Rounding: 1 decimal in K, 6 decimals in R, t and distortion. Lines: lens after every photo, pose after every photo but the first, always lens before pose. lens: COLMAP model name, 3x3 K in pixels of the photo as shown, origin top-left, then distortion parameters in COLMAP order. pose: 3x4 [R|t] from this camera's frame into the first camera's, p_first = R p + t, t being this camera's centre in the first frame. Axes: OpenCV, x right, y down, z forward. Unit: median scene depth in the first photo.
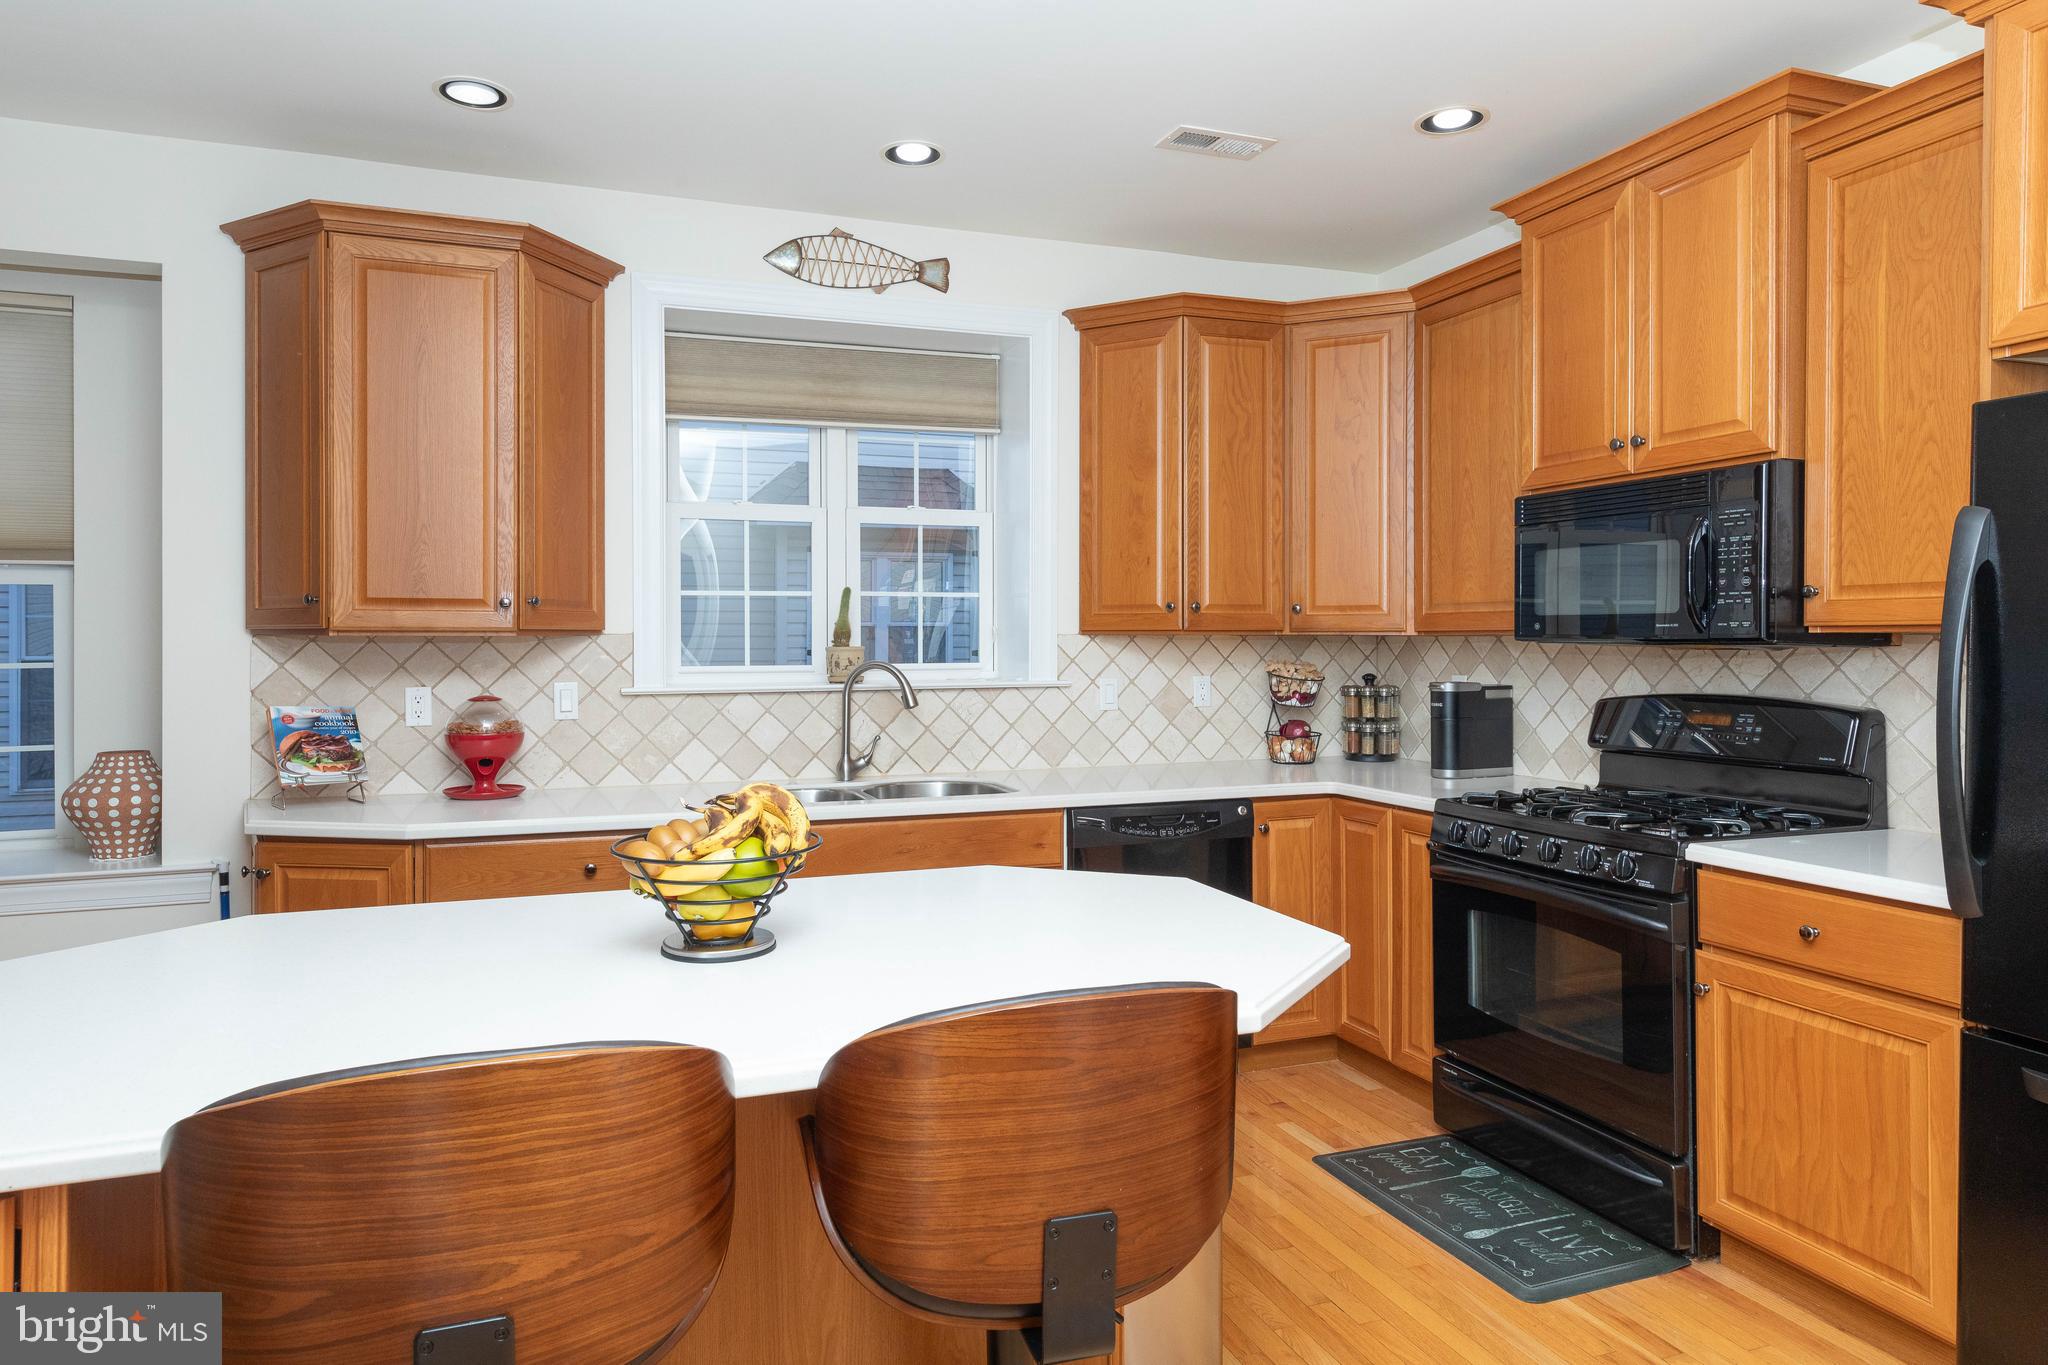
lens RADIAL K [[1202.3, 0, 981.1], [0, 1202.3, 643.3], [0, 0, 1]] dist [0.001244, 0.021610]
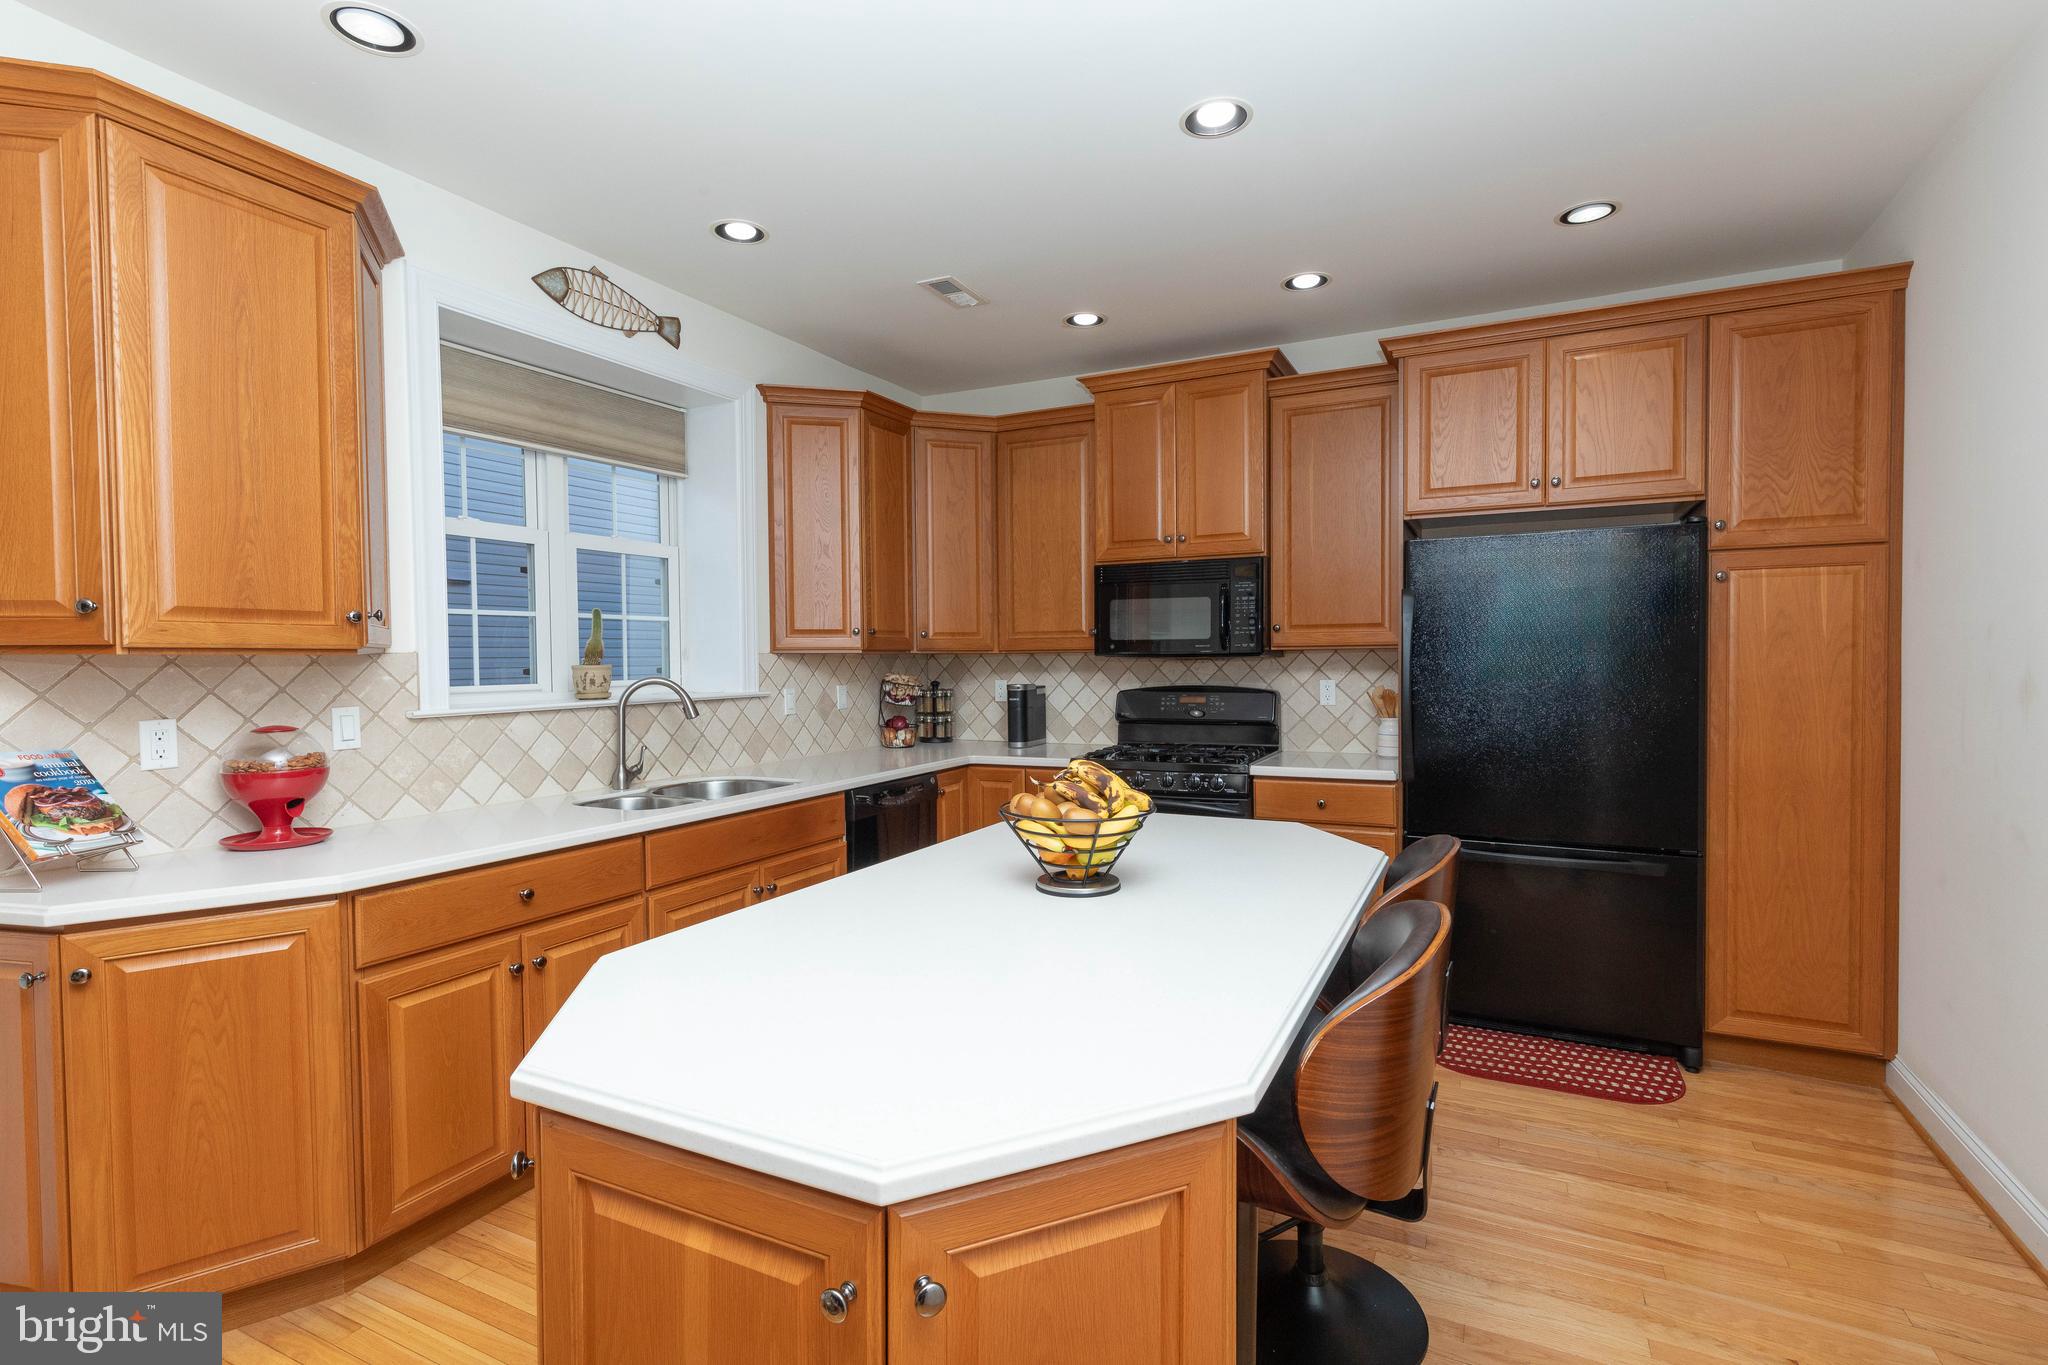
lens RADIAL K [[962.8, 0, 1024.0], [0, 962.8, 682.5], [0, 0, 1]] dist [0.004983, 0.000536]
pose [[0.720662, -0.023327, 0.692894, -0.452544], [0.009923, 0.999678, 0.023335, 0.002244], [-0.693216, -0.009941, 0.720661, 0.131083]]
